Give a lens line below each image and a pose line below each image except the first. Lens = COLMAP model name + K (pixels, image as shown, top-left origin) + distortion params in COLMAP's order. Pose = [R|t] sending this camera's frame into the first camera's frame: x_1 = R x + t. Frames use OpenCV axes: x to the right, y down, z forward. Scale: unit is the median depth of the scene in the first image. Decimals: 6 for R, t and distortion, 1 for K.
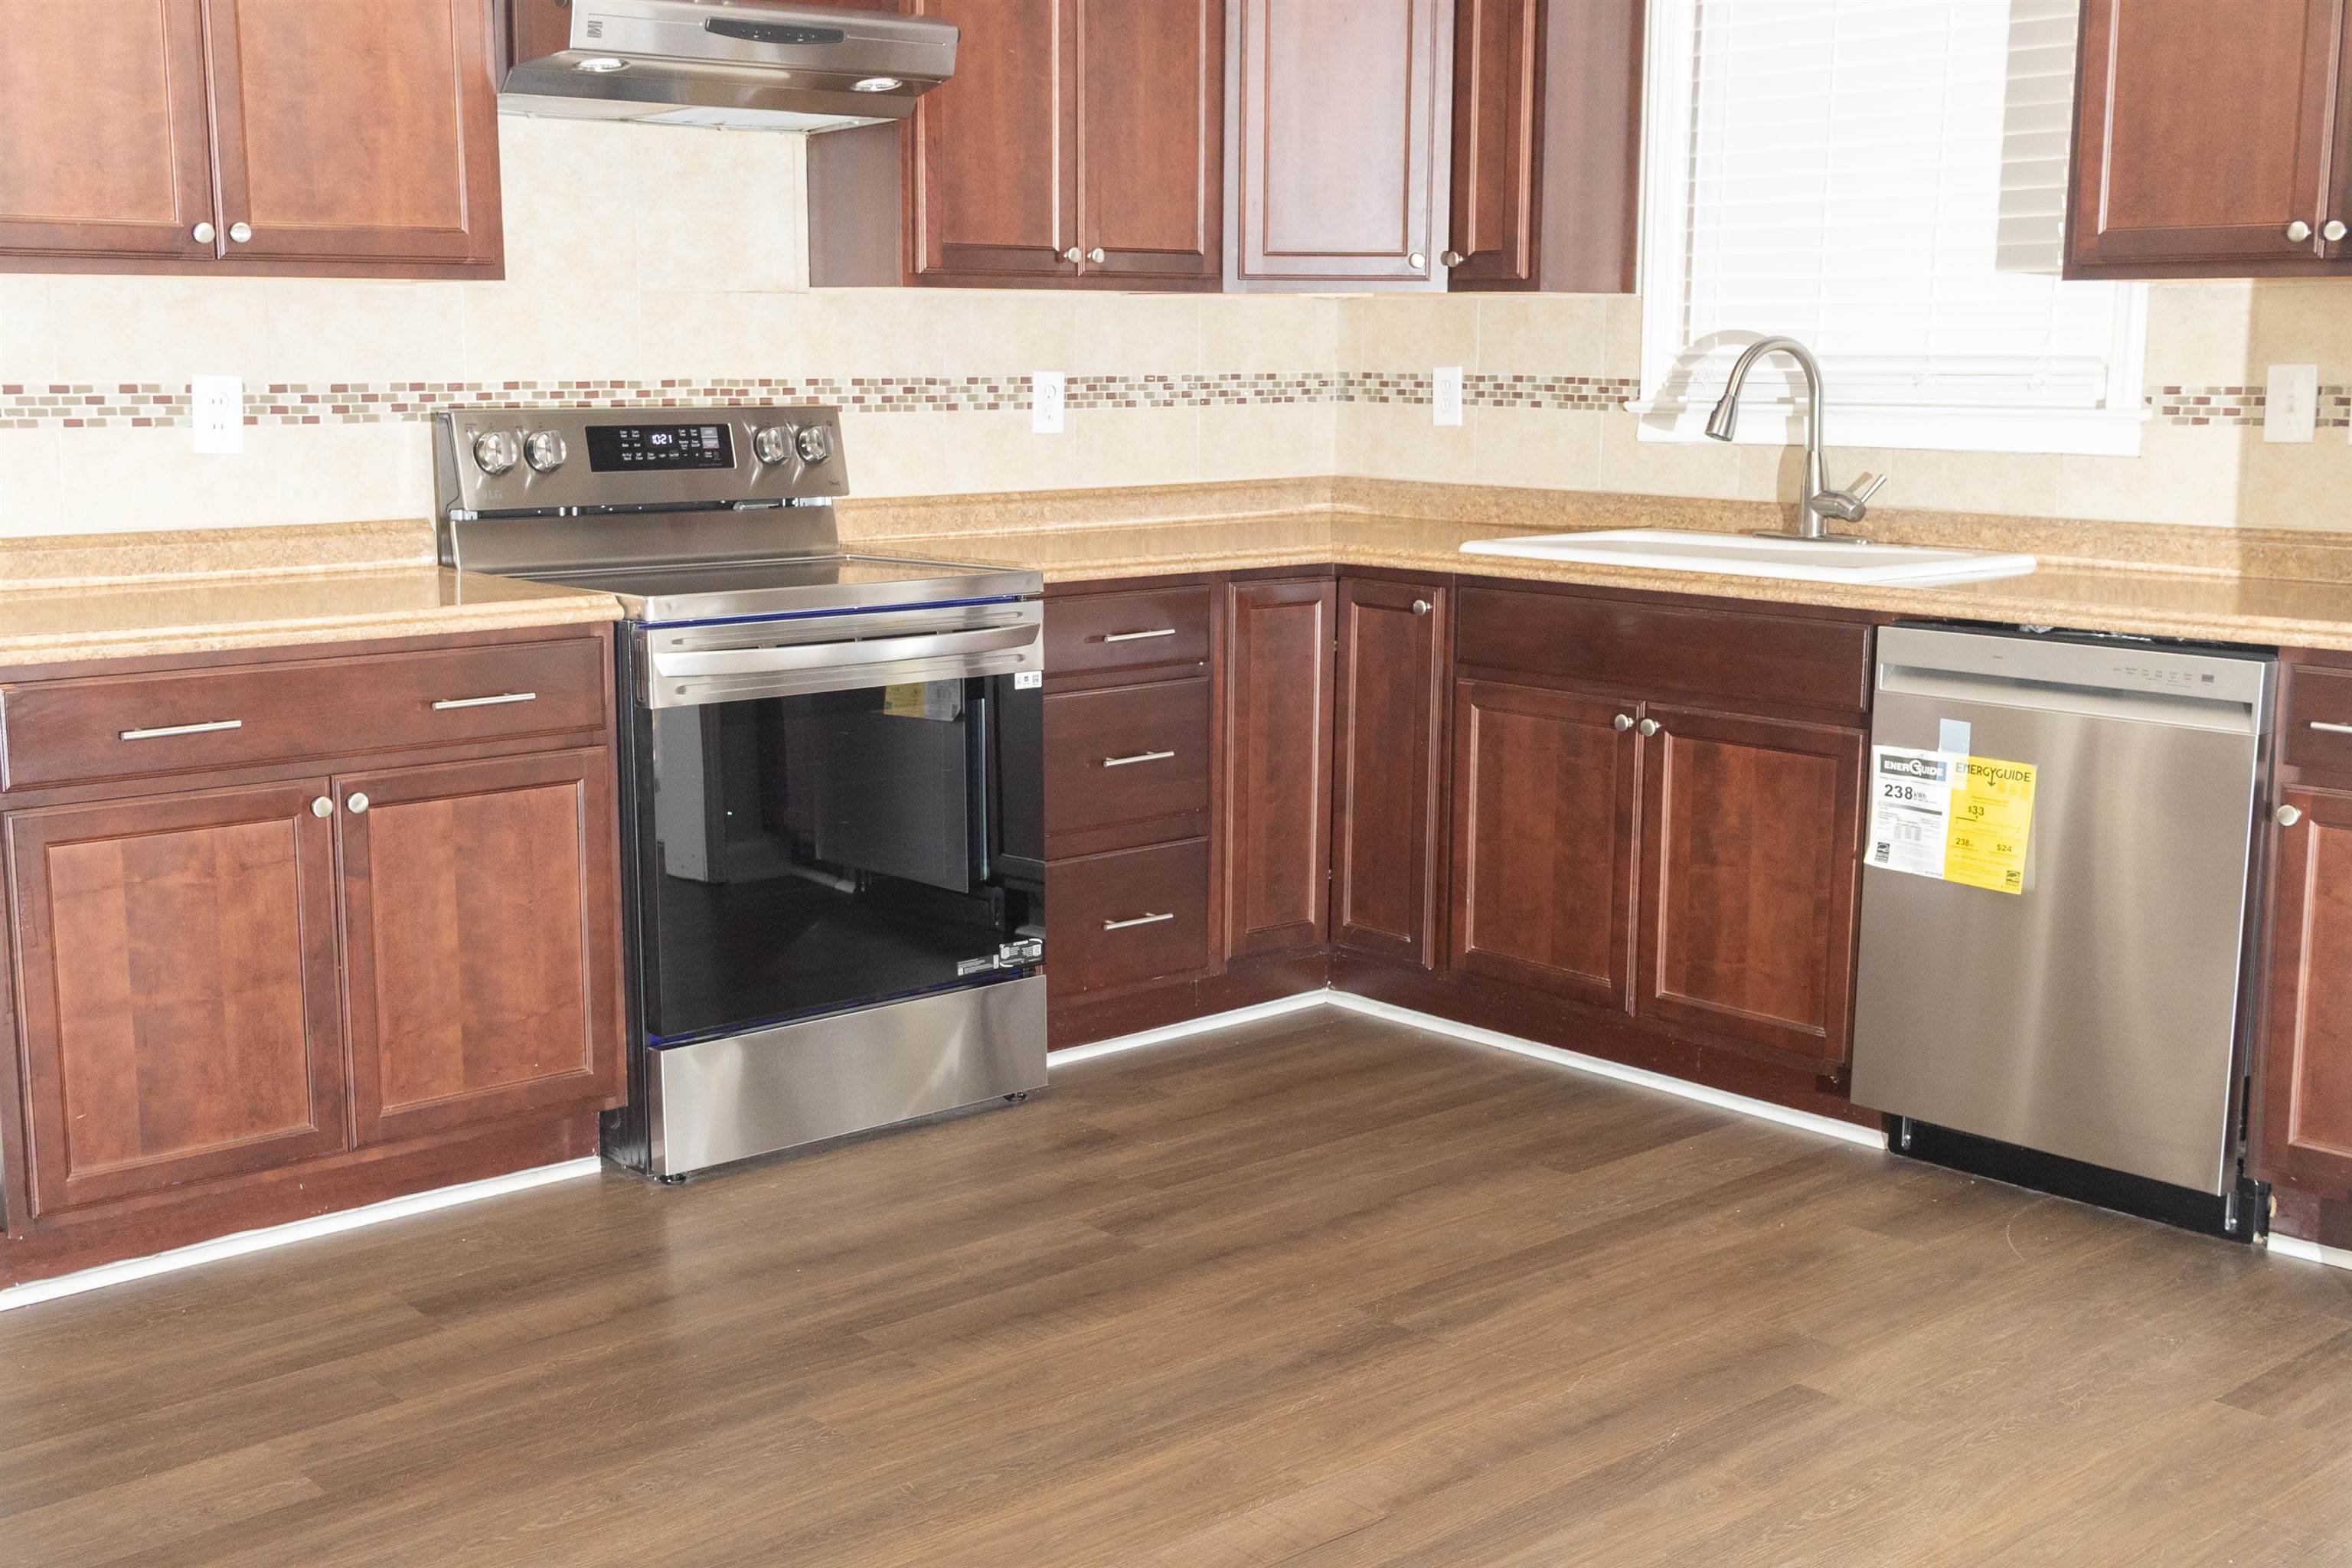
lens RADIAL K [[2572.0, 0, 1176.0], [0, 2572.0, 784.0], [0, 0, 1]] dist [0.009070, 0.014919]
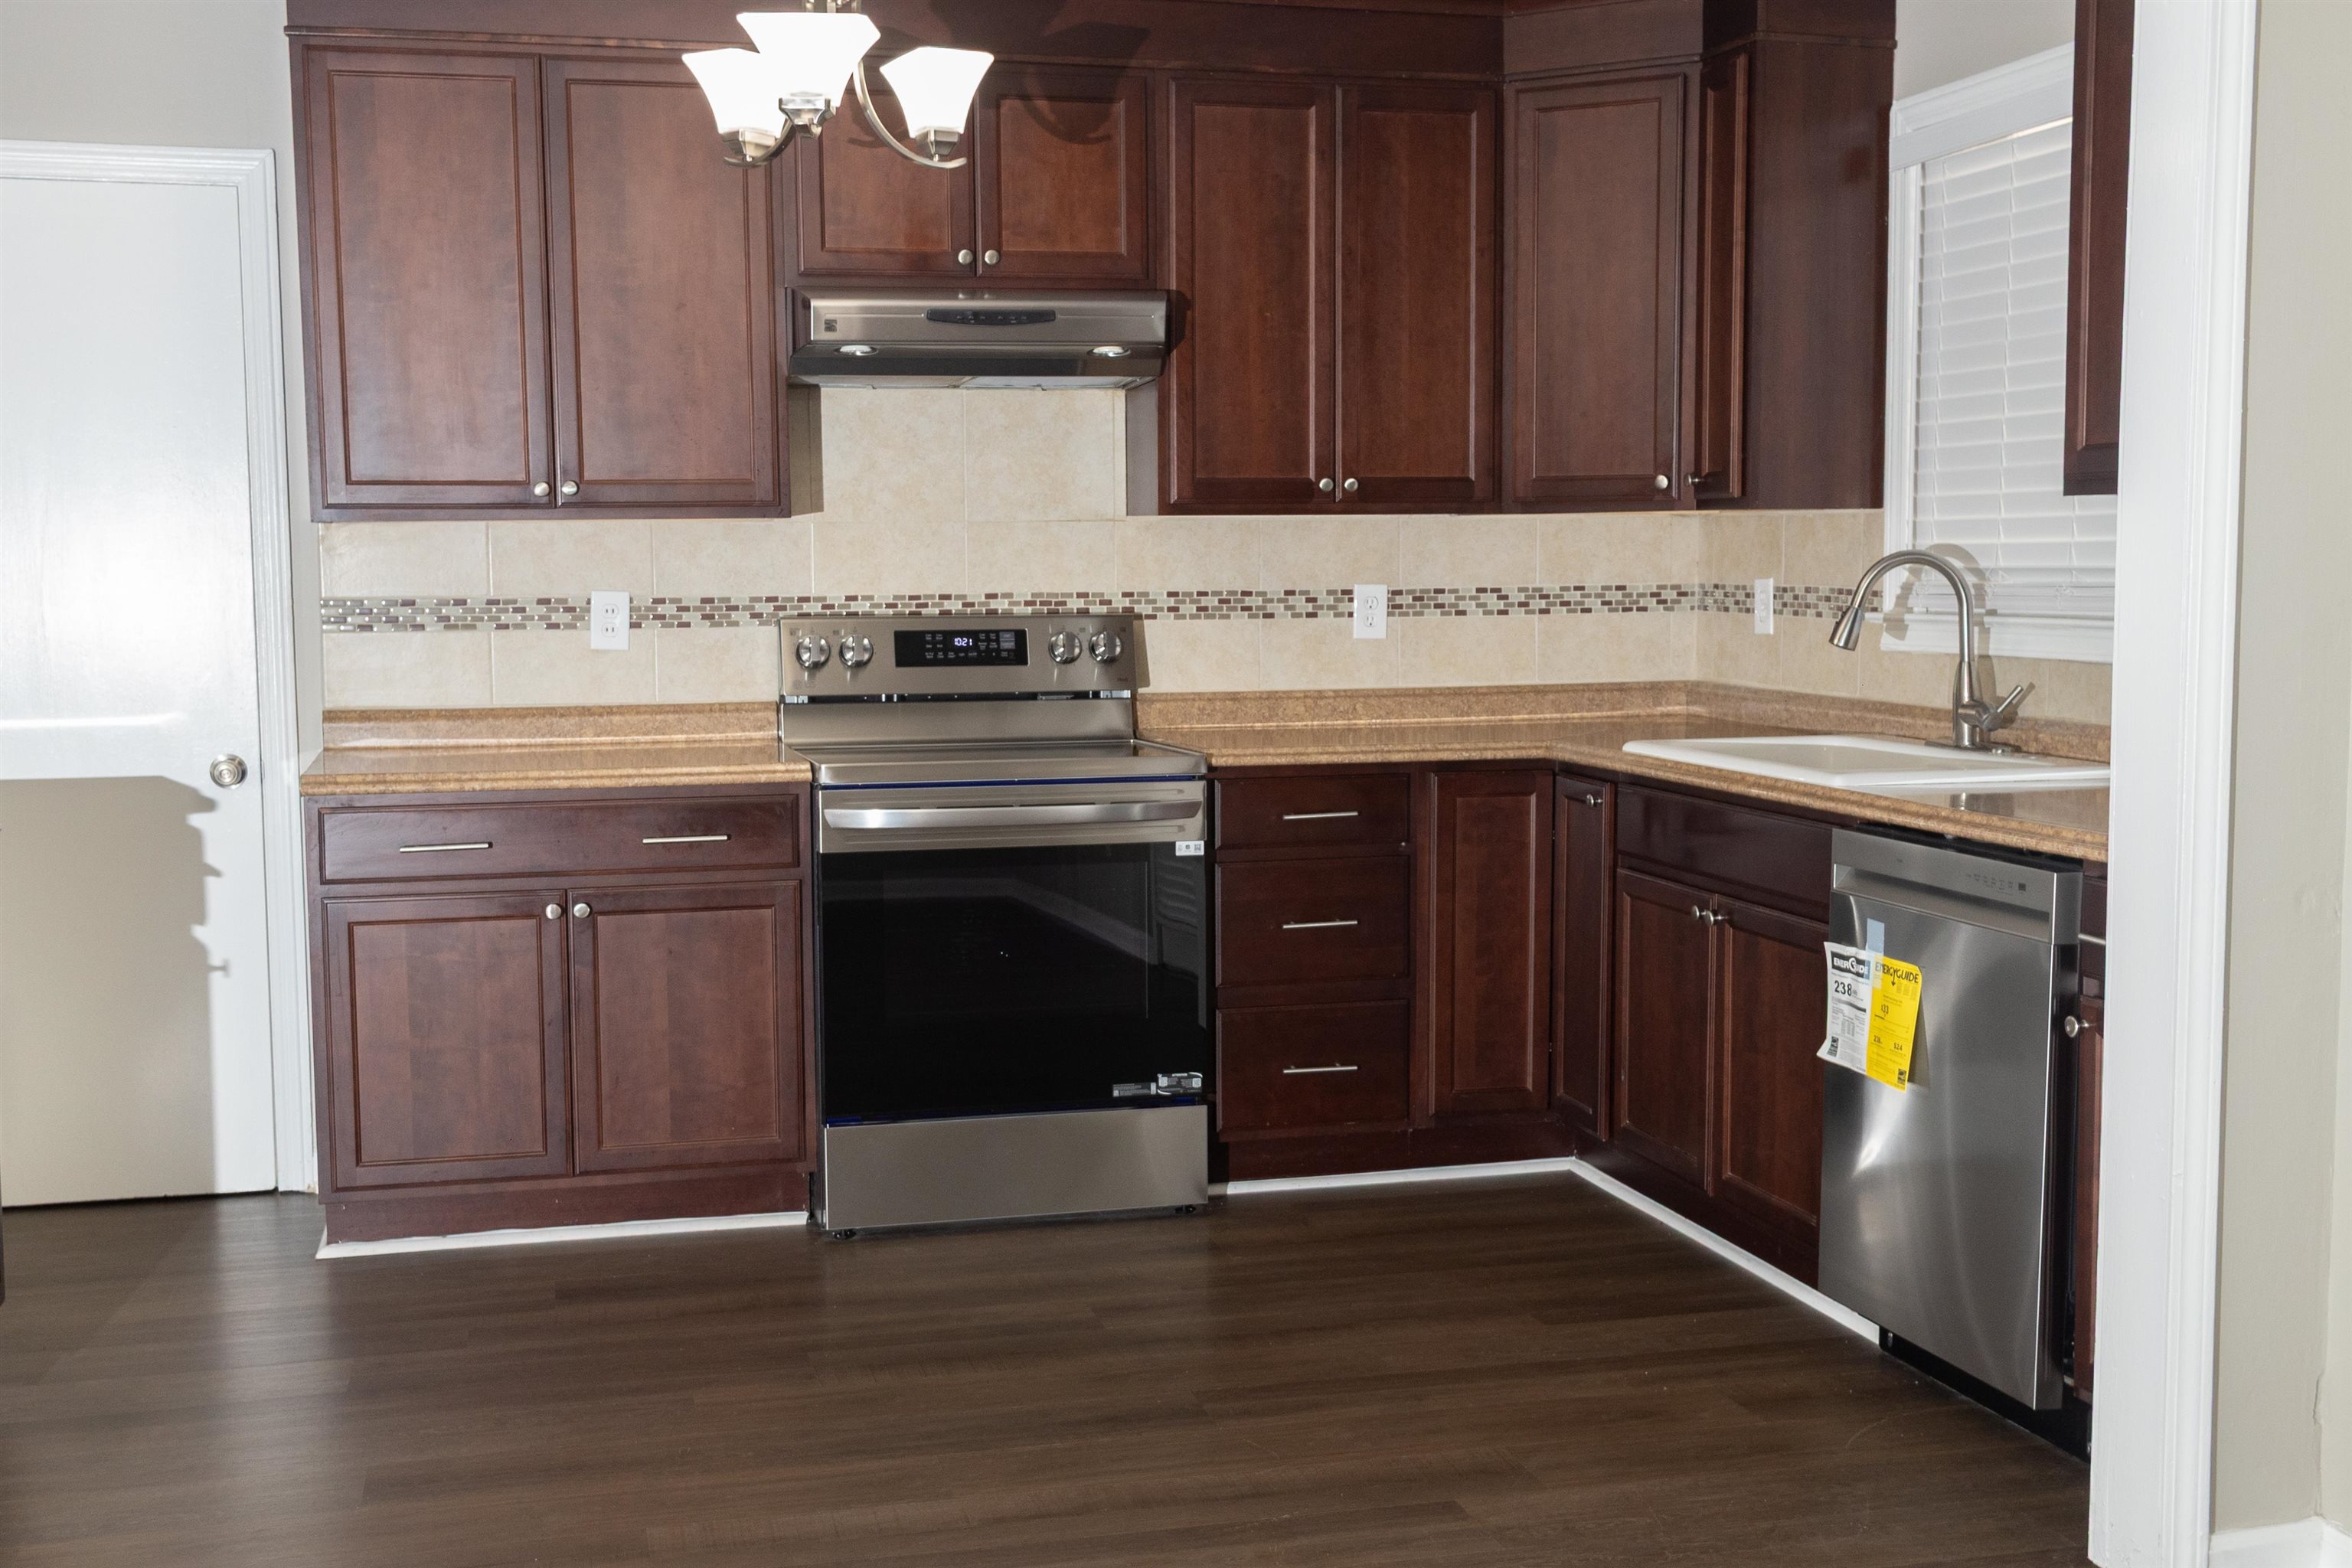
lens RADIAL K [[2572.0, 0, 1176.0], [0, 2572.0, 784.0], [0, 0, 1]] dist [0.009070, 0.014919]
pose [[0.891634, 0.032606, -0.451581, 0.464322], [-0.067700, 0.995792, -0.061772, 0.003013], [0.447666, 0.085650, 0.890089, -0.043812]]
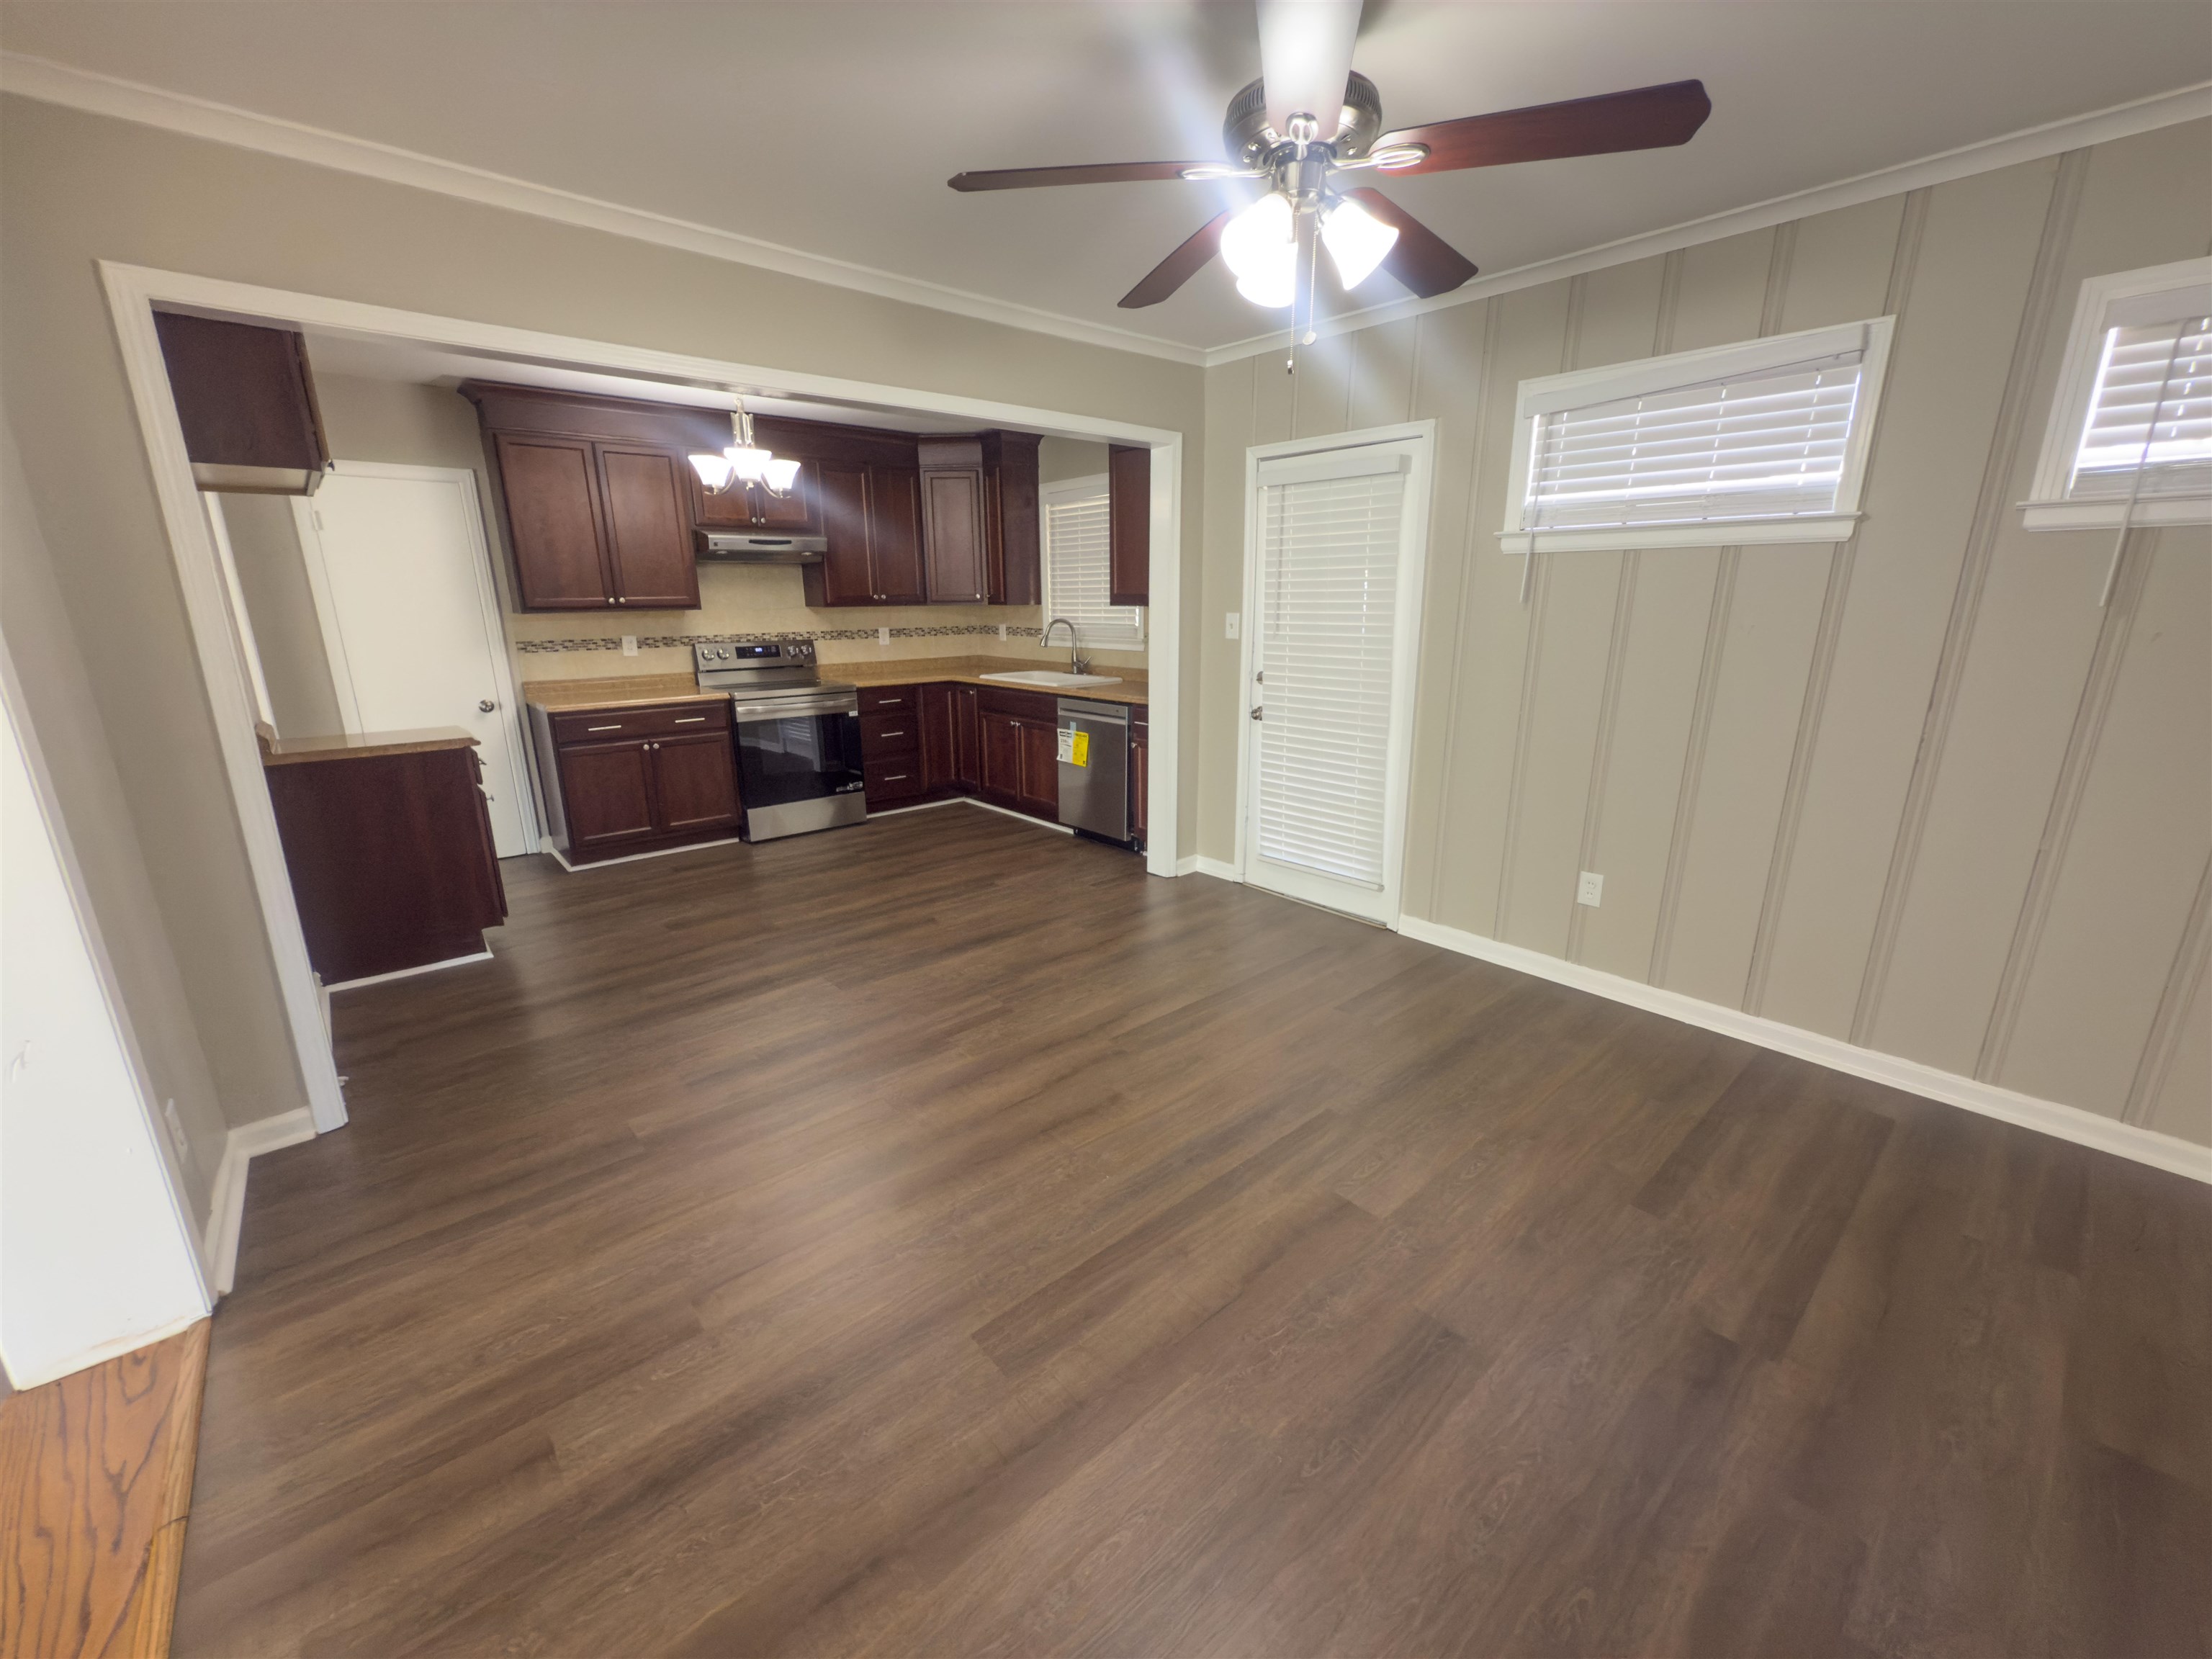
lens RADIAL K [[884.0, 0, 1106.2], [0, 884.0, 825.1], [0, 0, 1]] dist [-0.000320, 0.000270]
pose [[0.999913, -0.007078, -0.011117, 0.329582], [0.008018, 0.996185, 0.086894, 0.013079], [0.010460, -0.086975, 0.996156, -0.308514]]
